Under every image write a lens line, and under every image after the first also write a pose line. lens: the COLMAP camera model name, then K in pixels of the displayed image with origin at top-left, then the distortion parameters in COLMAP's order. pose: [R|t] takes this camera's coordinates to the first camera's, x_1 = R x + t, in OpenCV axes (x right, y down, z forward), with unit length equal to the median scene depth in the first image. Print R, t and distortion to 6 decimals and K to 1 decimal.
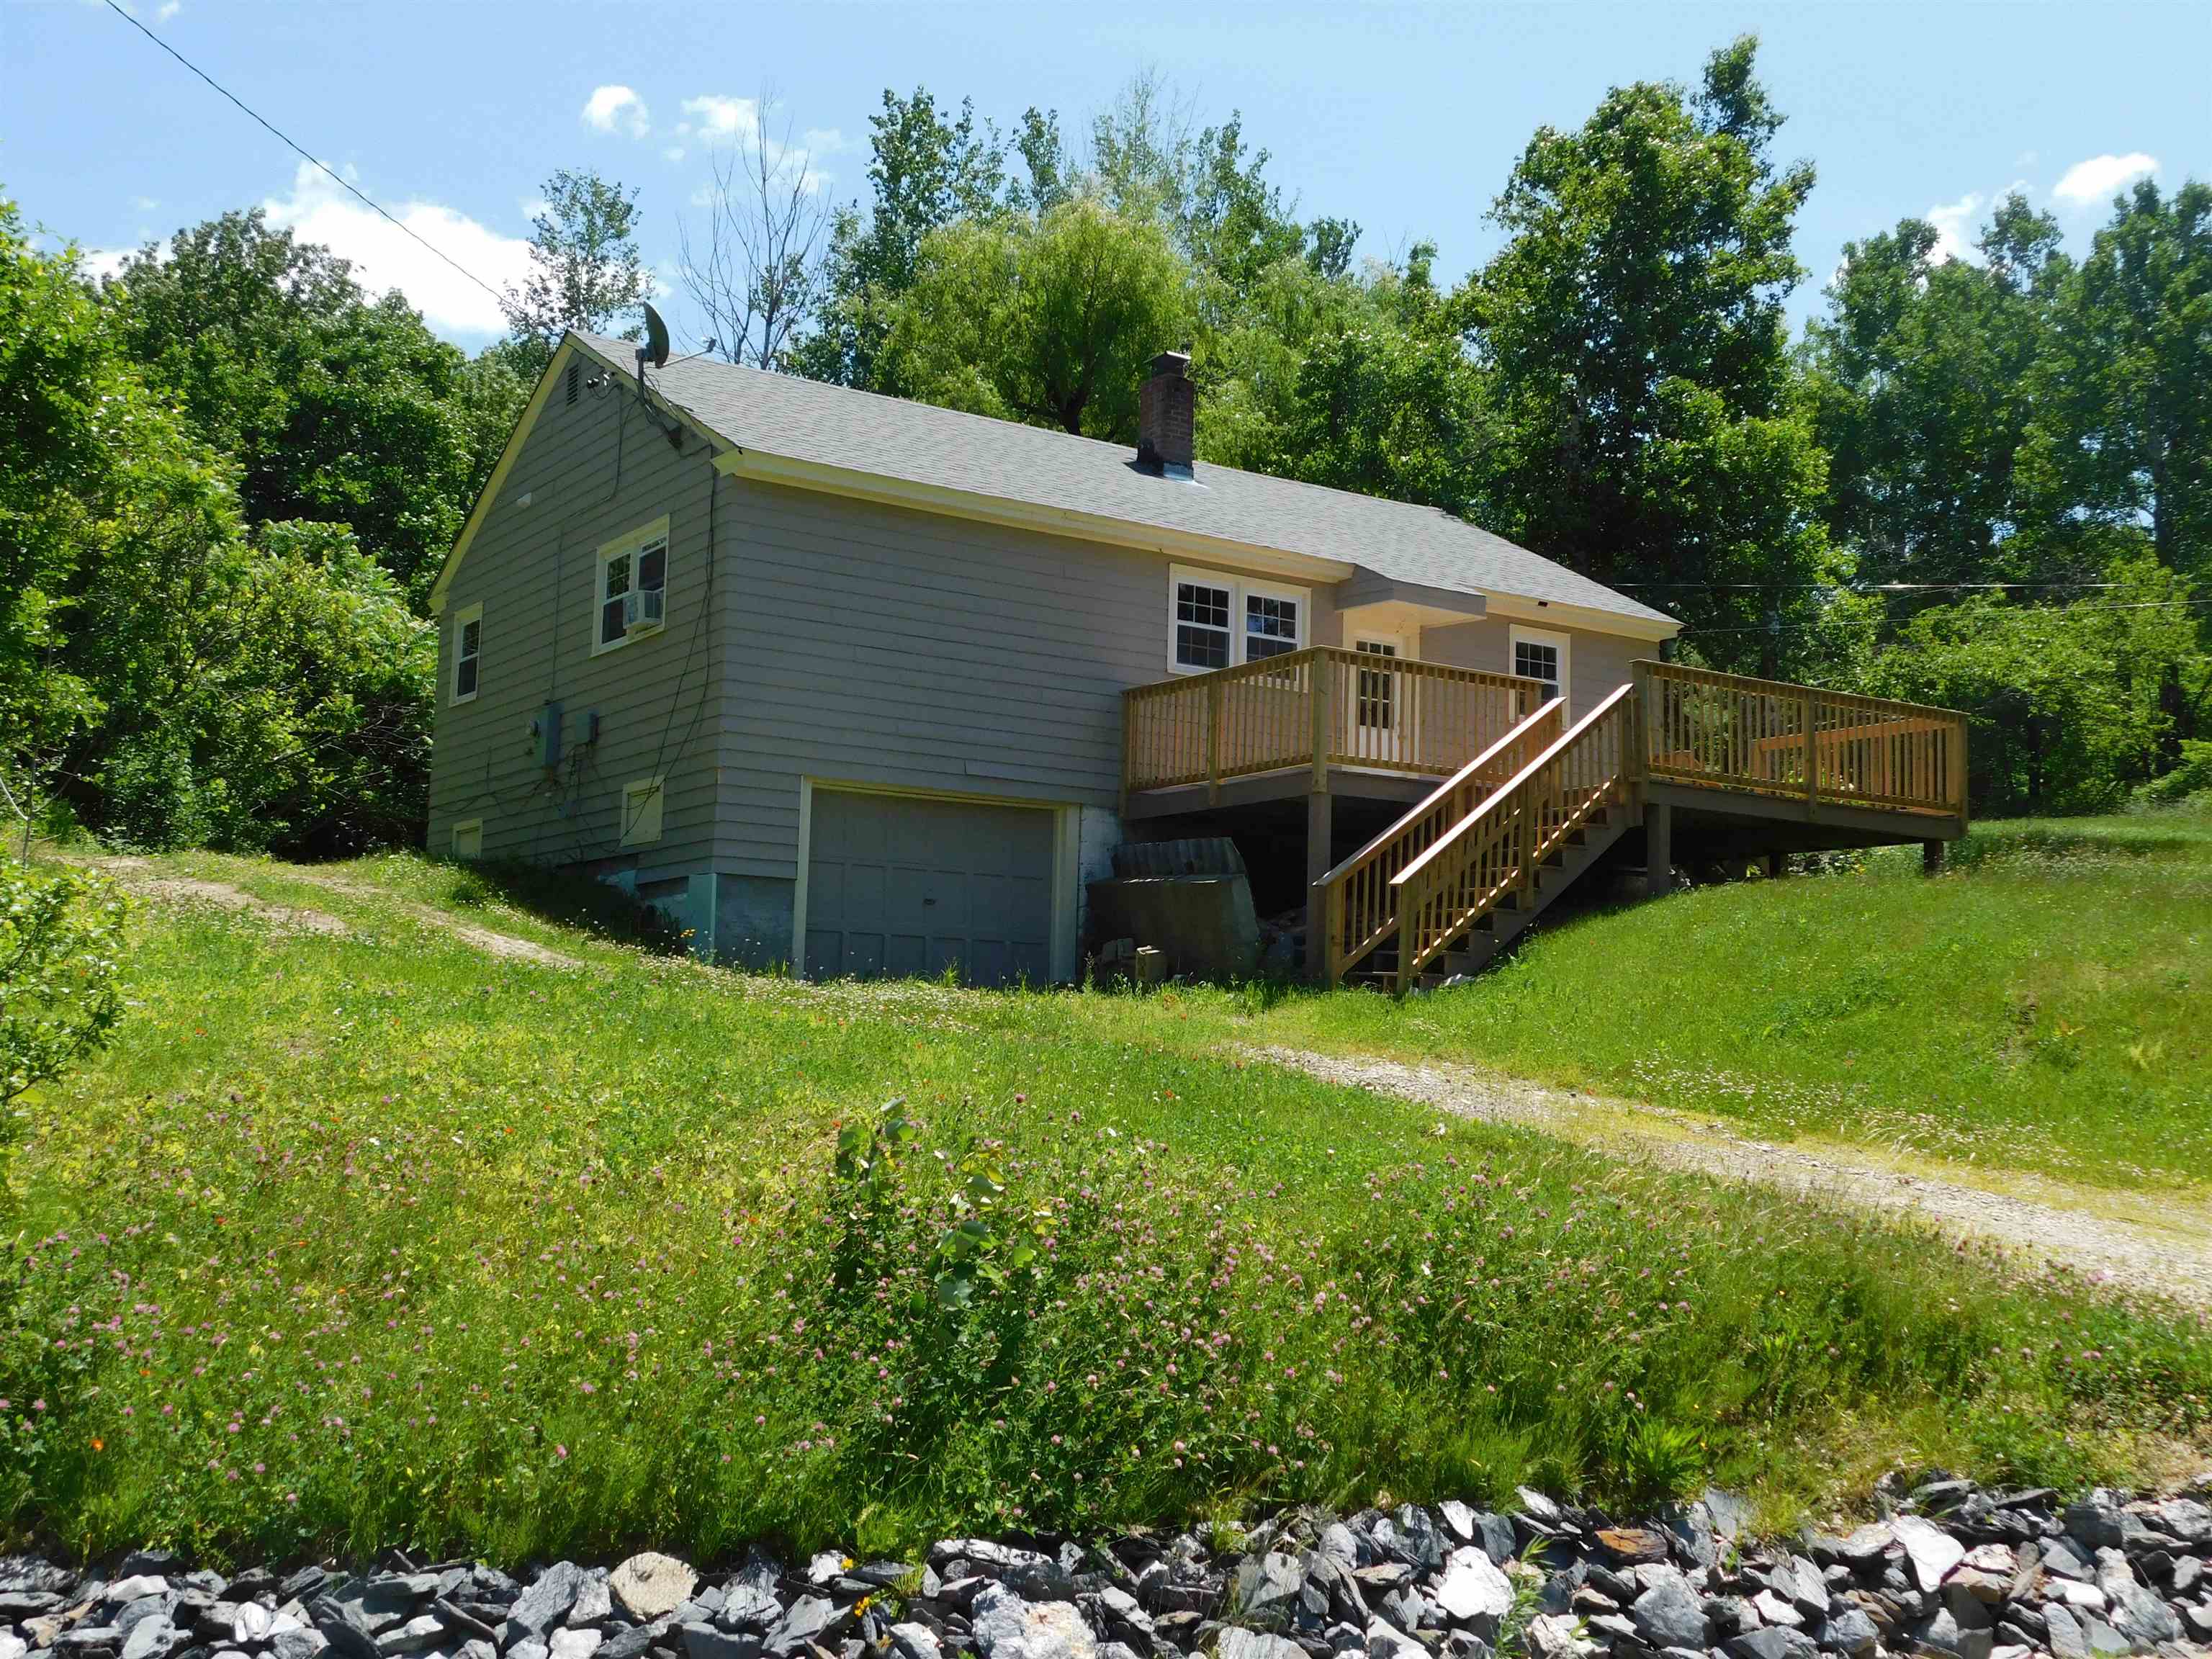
lens RADIAL K [[2308.5, 0, 1106.0], [0, 2308.5, 829.5], [0, 0, 1]] dist [-0.073284, -0.006325]
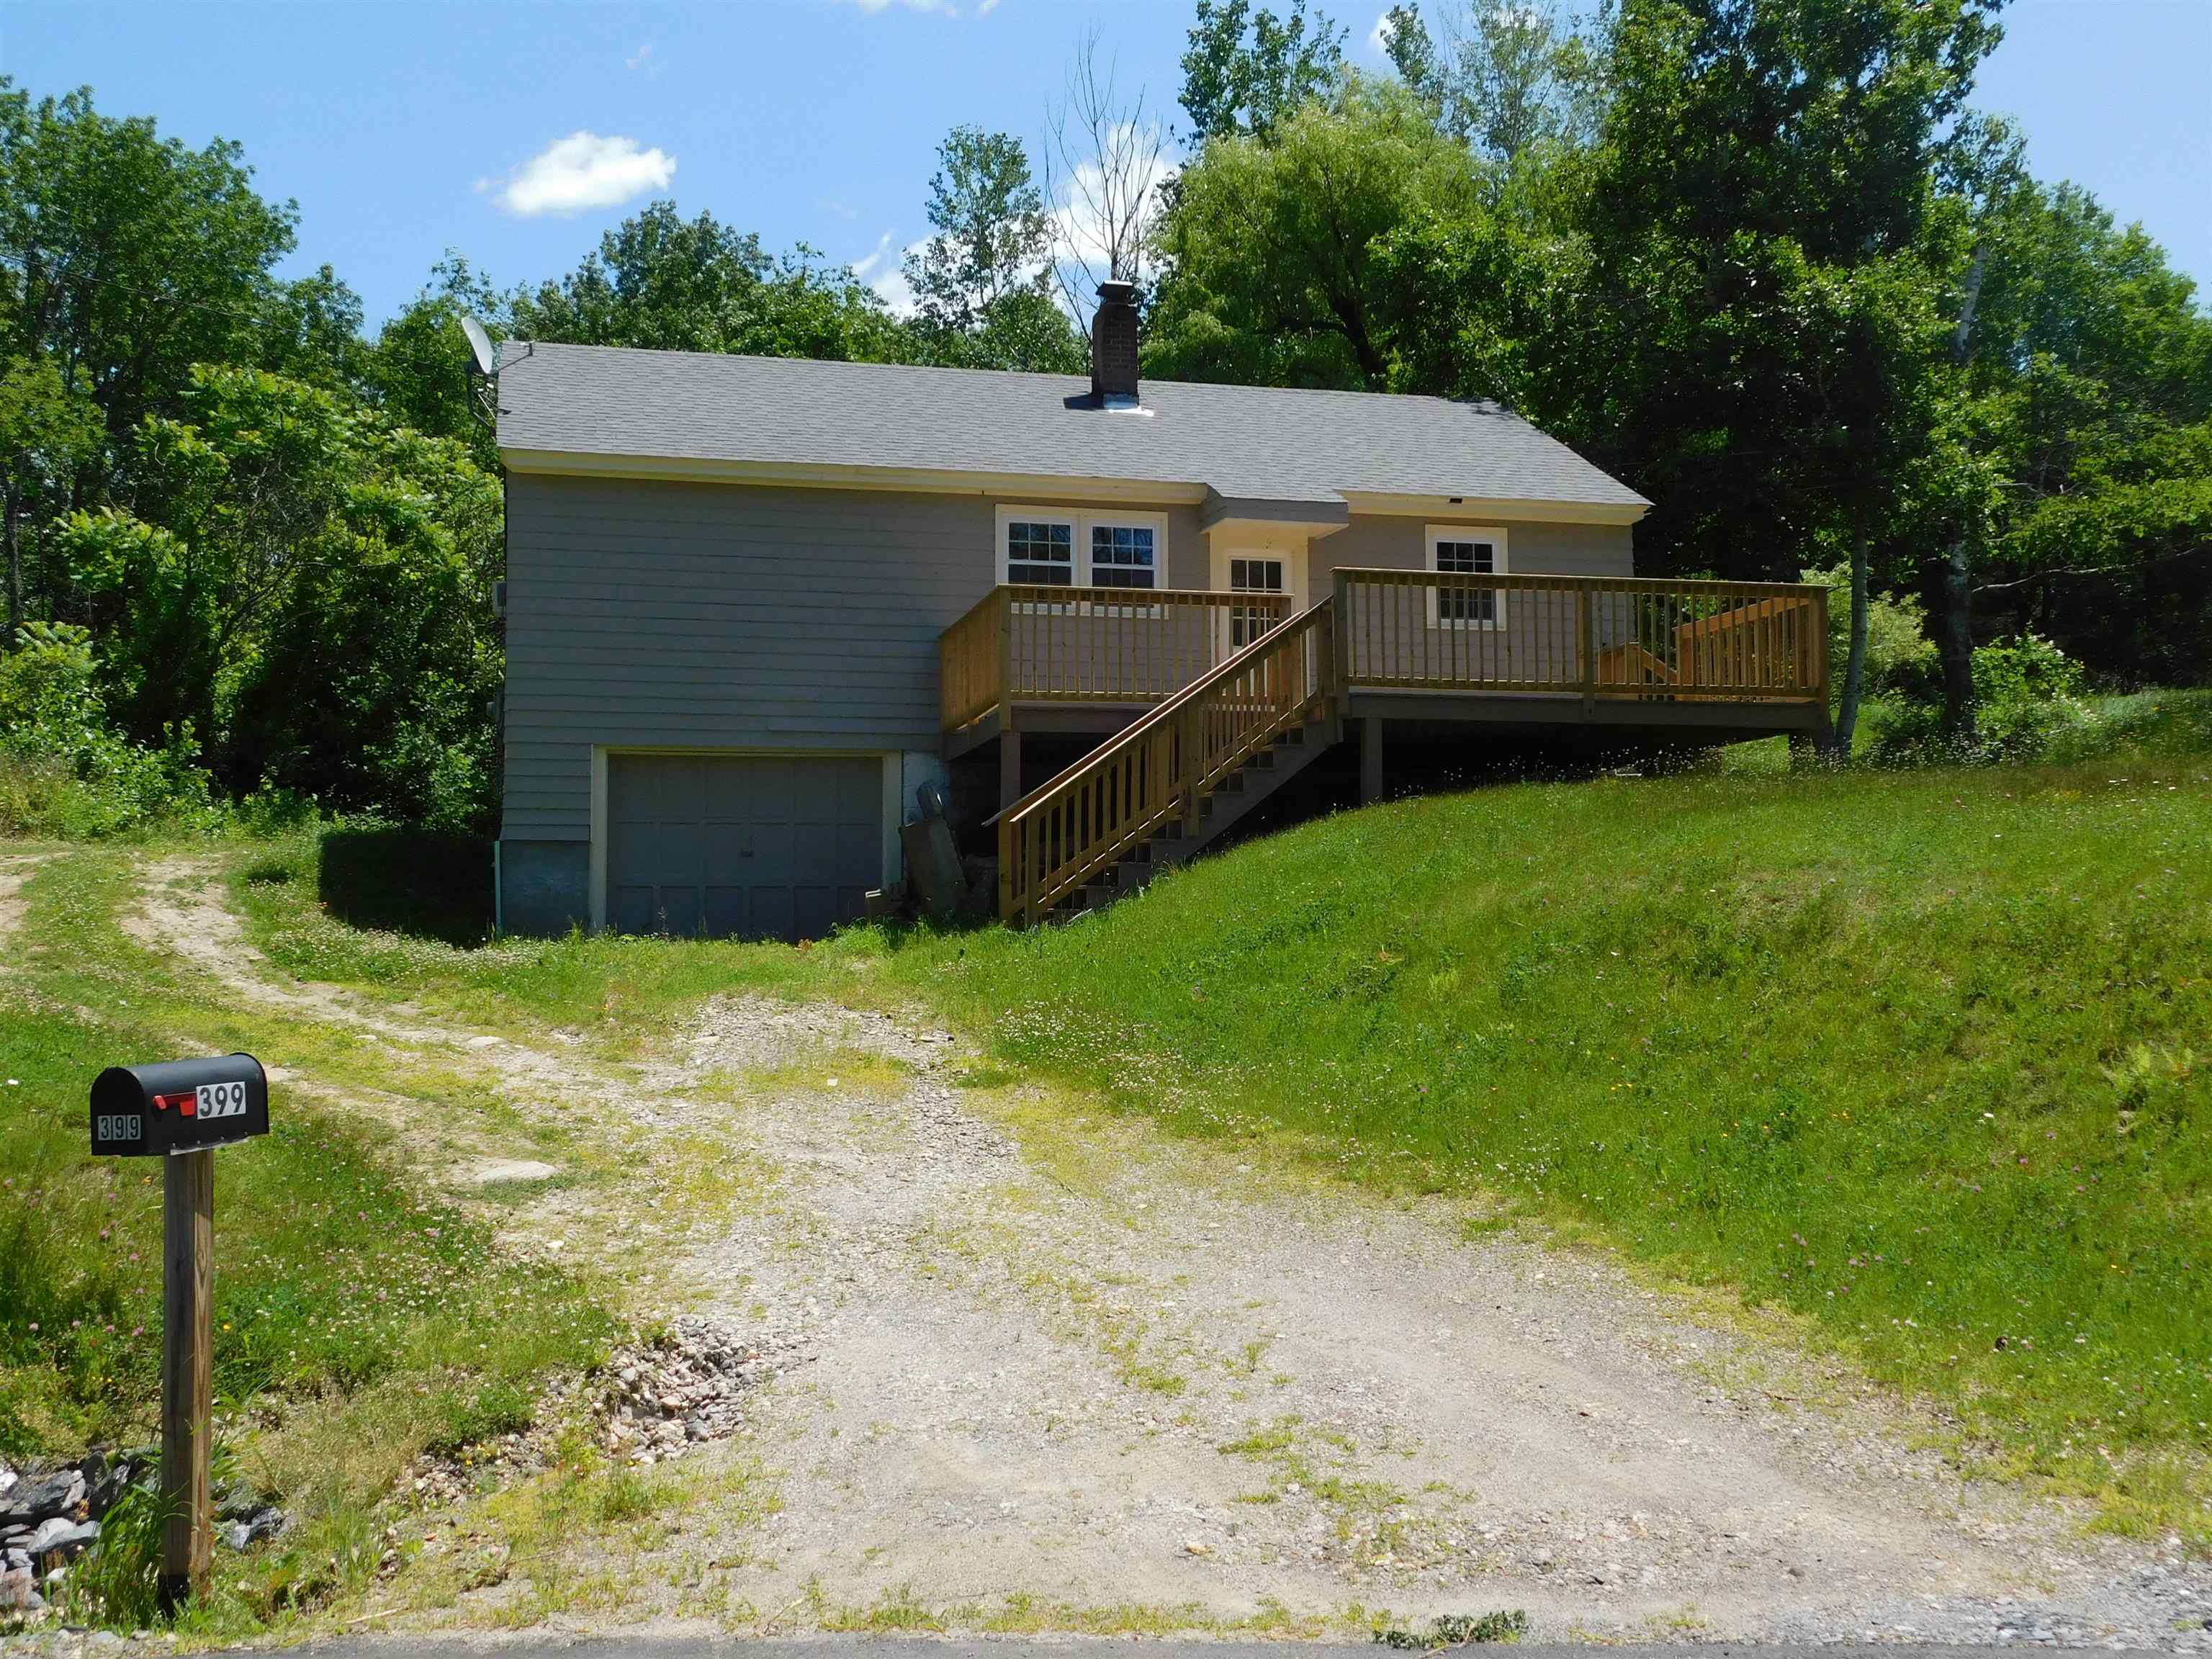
lens RADIAL K [[2308.5, 0, 1106.0], [0, 2308.5, 829.5], [0, 0, 1]] dist [-0.073284, -0.006325]
pose [[0.942709, -0.051114, -0.329677, 0.395540], [0.064014, 0.997545, 0.028387, 0.000928], [0.327417, -0.047865, 0.943667, 0.058065]]
